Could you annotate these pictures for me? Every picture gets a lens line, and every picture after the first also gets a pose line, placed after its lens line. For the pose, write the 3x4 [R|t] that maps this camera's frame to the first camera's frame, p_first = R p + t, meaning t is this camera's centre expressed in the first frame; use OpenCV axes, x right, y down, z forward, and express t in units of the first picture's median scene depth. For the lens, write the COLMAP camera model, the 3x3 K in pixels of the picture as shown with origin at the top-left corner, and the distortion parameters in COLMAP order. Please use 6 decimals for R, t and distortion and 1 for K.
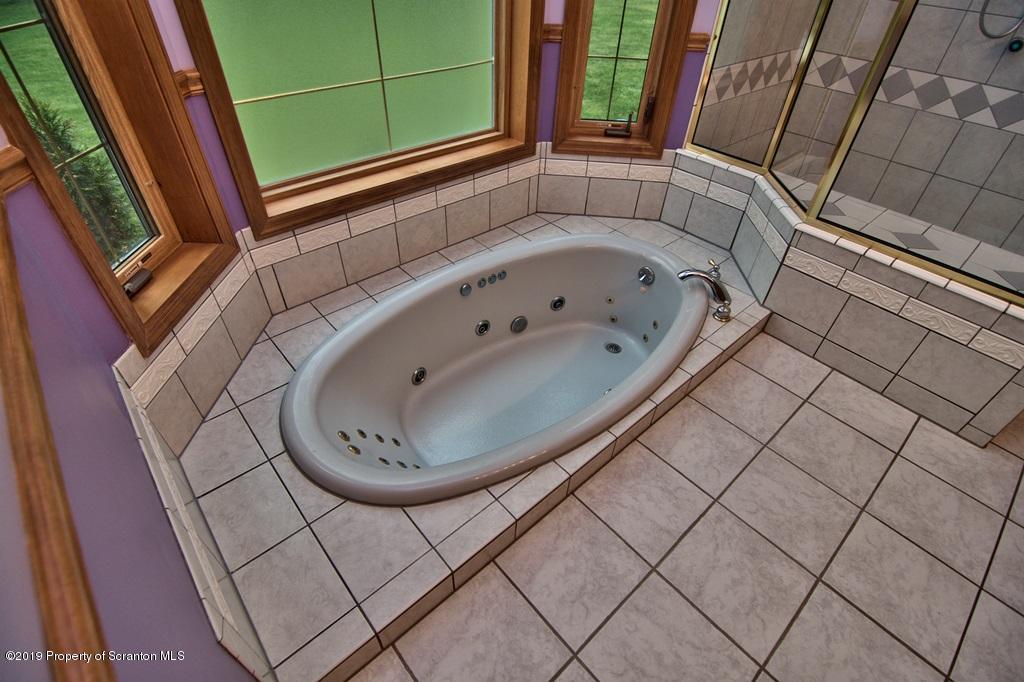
lens RADIAL K [[489.5, 0, 509.1], [0, 489.5, 345.8], [0, 0, 1]] dist [-0.013360, -0.004506]
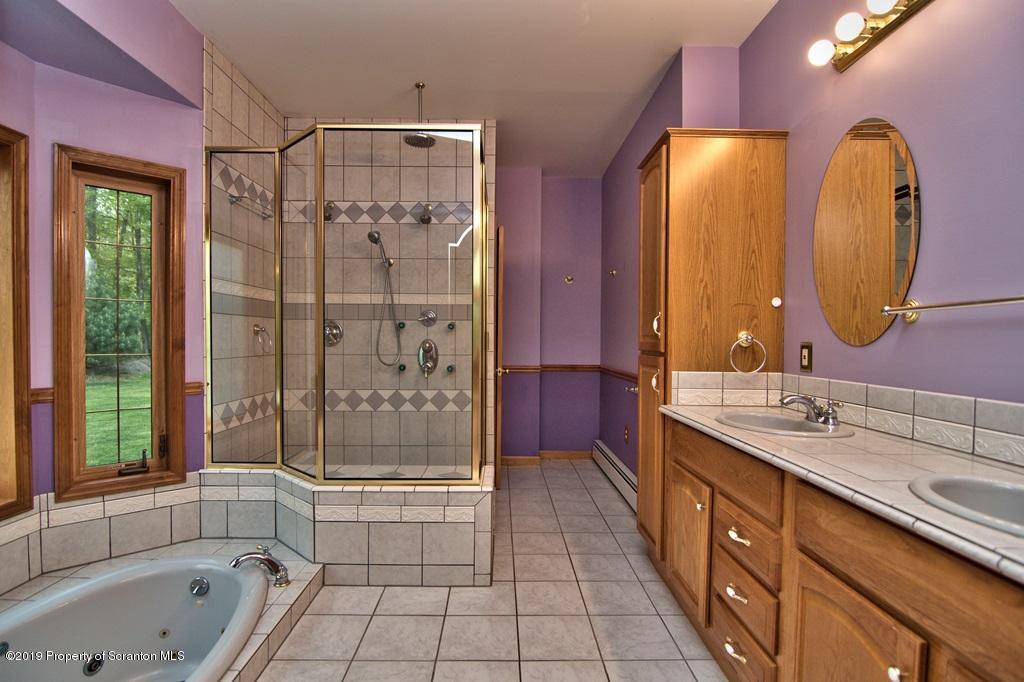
lens RADIAL K [[508.3, 0, 506.9], [0, 508.3, 346.8], [0, 0, 1]] dist [-0.010162, -0.006612]
pose [[0.653890, -0.040521, 0.755503, -0.064149], [0.510896, 0.760168, -0.401411, 0.219383], [-0.558044, 0.648462, 0.517768, -0.192809]]
